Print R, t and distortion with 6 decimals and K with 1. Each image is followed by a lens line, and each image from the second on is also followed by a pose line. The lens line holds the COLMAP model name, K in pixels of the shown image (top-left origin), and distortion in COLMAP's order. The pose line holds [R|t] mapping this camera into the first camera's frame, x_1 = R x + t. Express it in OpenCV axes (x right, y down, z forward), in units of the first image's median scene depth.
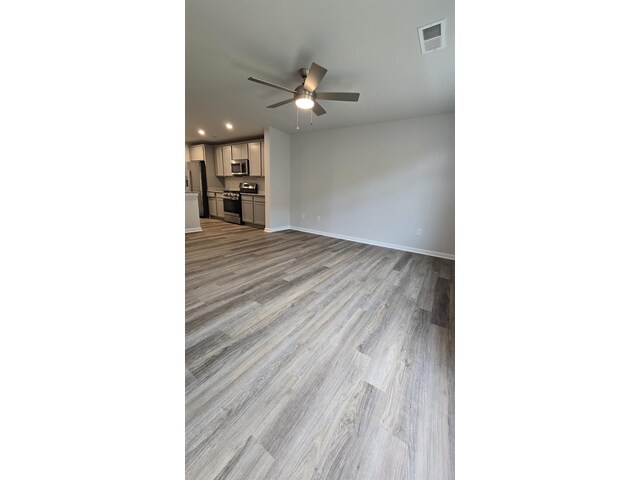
lens RADIAL K [[197.1, 0, 321.9], [0, 197.1, 240.7], [0, 0, 1]] dist [-0.000820, -0.000028]
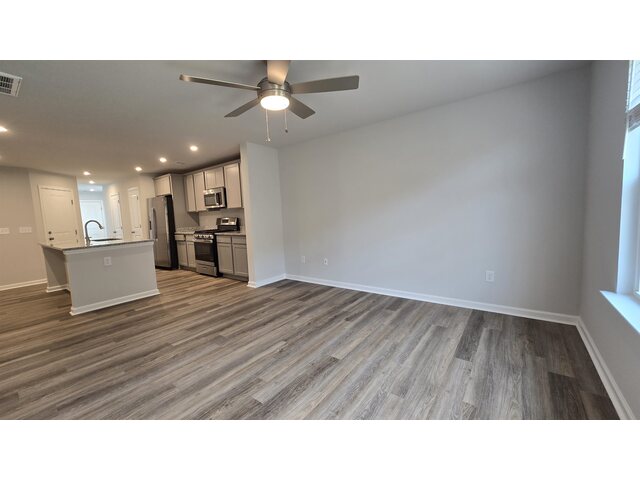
lens RADIAL K [[260.9, 0, 317.2], [0, 260.9, 238.8], [0, 0, 1]] dist [-0.001017, -0.000023]
pose [[0.991654, -0.089464, -0.092837, 0.056429], [0.075535, 0.986691, -0.143997, -0.081084], [0.104484, 0.135783, 0.985214, 0.151651]]
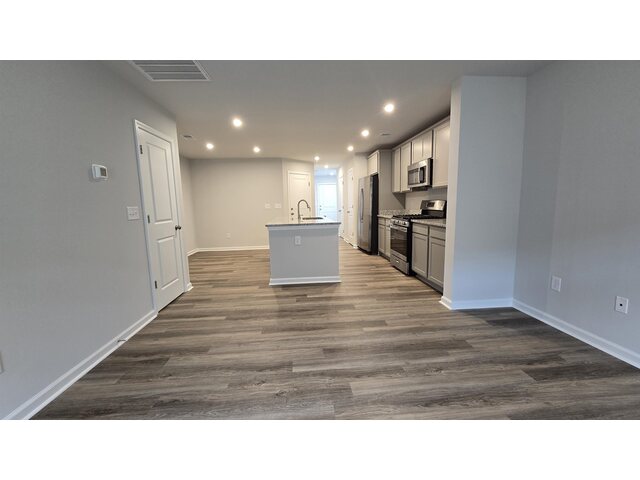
lens RADIAL K [[260.9, 0, 321.6], [0, 260.9, 234.0], [0, 0, 1]] dist [-0.001017, -0.000023]
pose [[0.604110, 0.026396, -0.796464, 0.025081], [-0.134570, 0.988477, -0.069311, -0.165288], [0.785456, 0.149052, 0.600701, 0.515207]]
